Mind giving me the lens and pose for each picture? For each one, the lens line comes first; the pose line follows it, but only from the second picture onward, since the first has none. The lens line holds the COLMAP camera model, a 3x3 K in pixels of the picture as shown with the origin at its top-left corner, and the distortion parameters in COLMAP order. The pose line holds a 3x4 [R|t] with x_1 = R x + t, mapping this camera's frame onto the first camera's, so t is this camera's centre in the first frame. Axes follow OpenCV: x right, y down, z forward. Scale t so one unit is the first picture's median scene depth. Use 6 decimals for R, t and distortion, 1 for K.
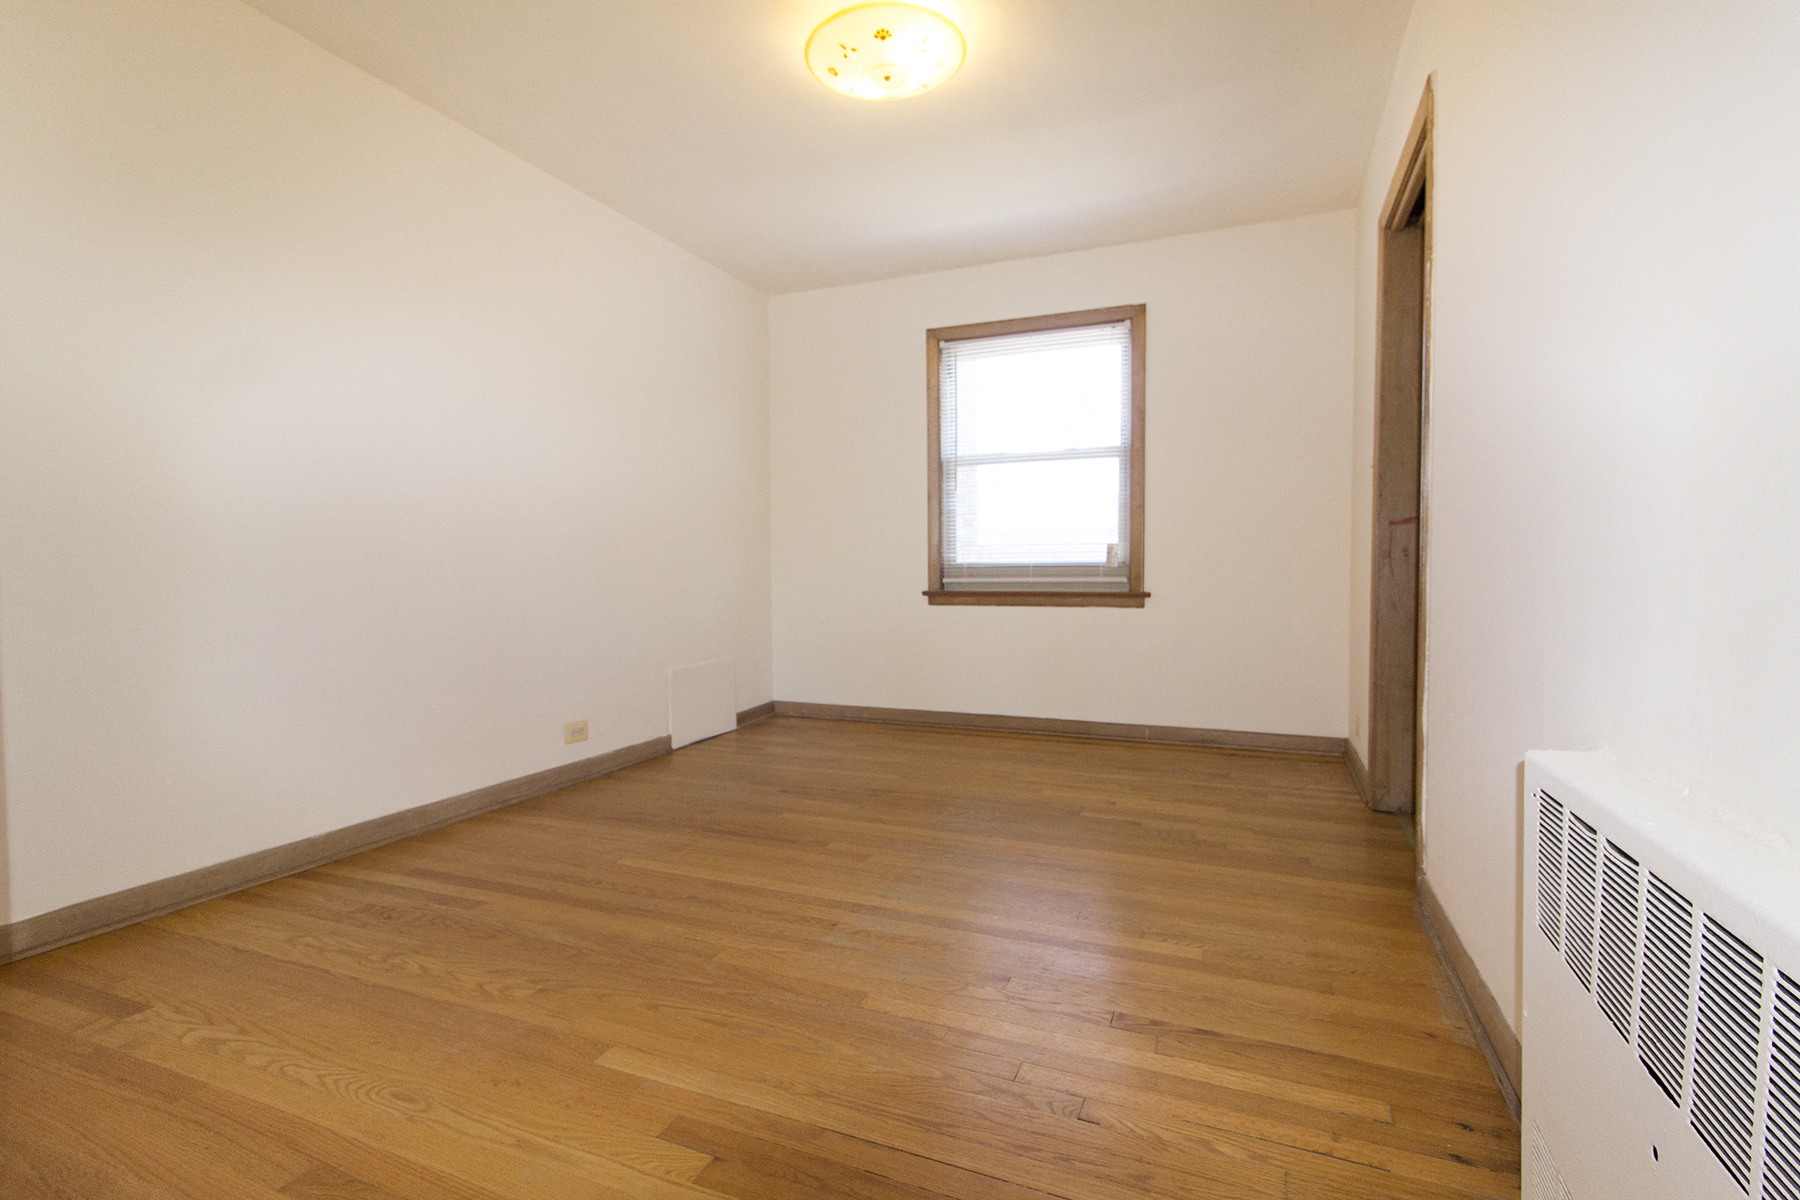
lens RADIAL K [[817.8, 0, 946.2], [0, 817.8, 598.9], [0, 0, 1]] dist [-0.000442, -0.000247]
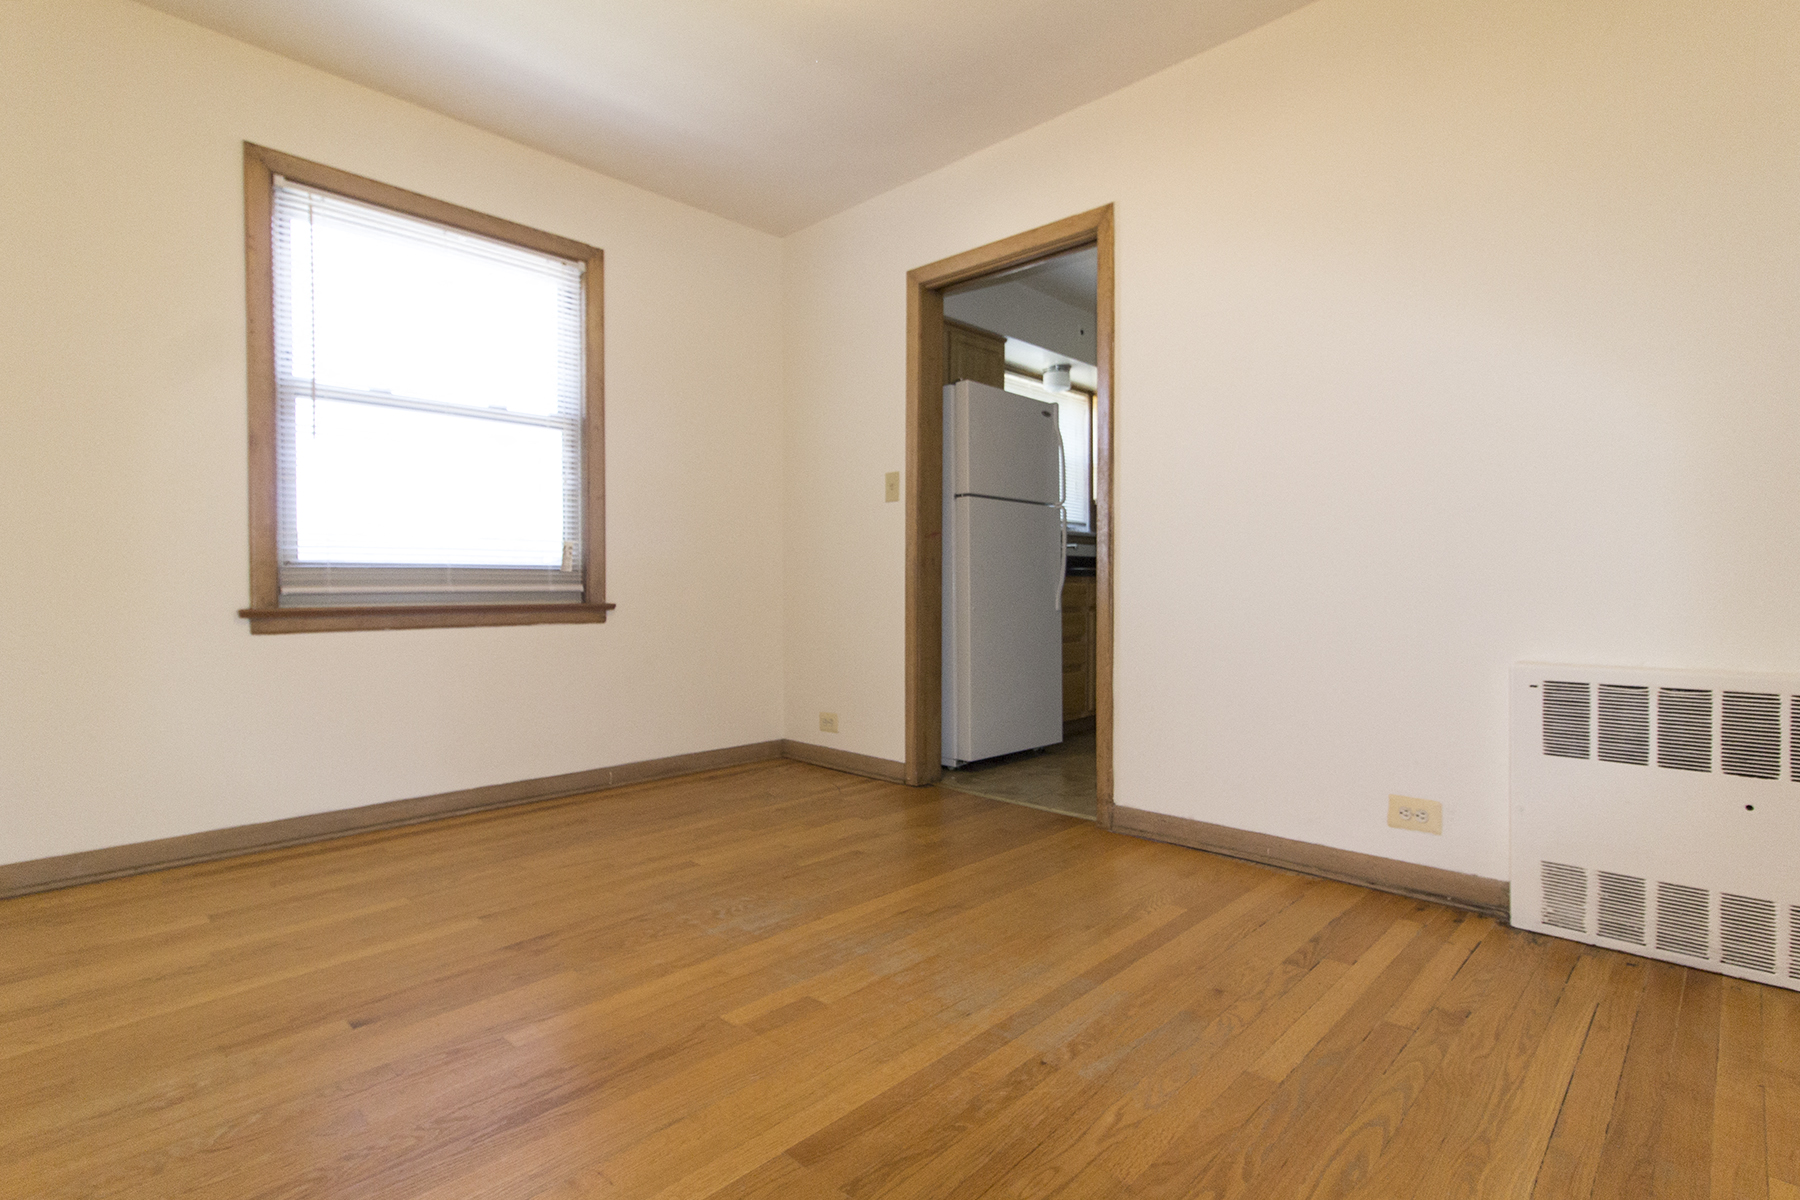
lens RADIAL K [[849.3, 0, 900.0], [0, 849.3, 600.0], [0, 0, 1]] dist [0.001148, 0.000061]
pose [[0.394732, -0.011429, 0.918725, -0.404826], [0.033288, 0.999444, -0.001869, -0.000208], [-0.918193, 0.031321, 0.394893, 0.387393]]
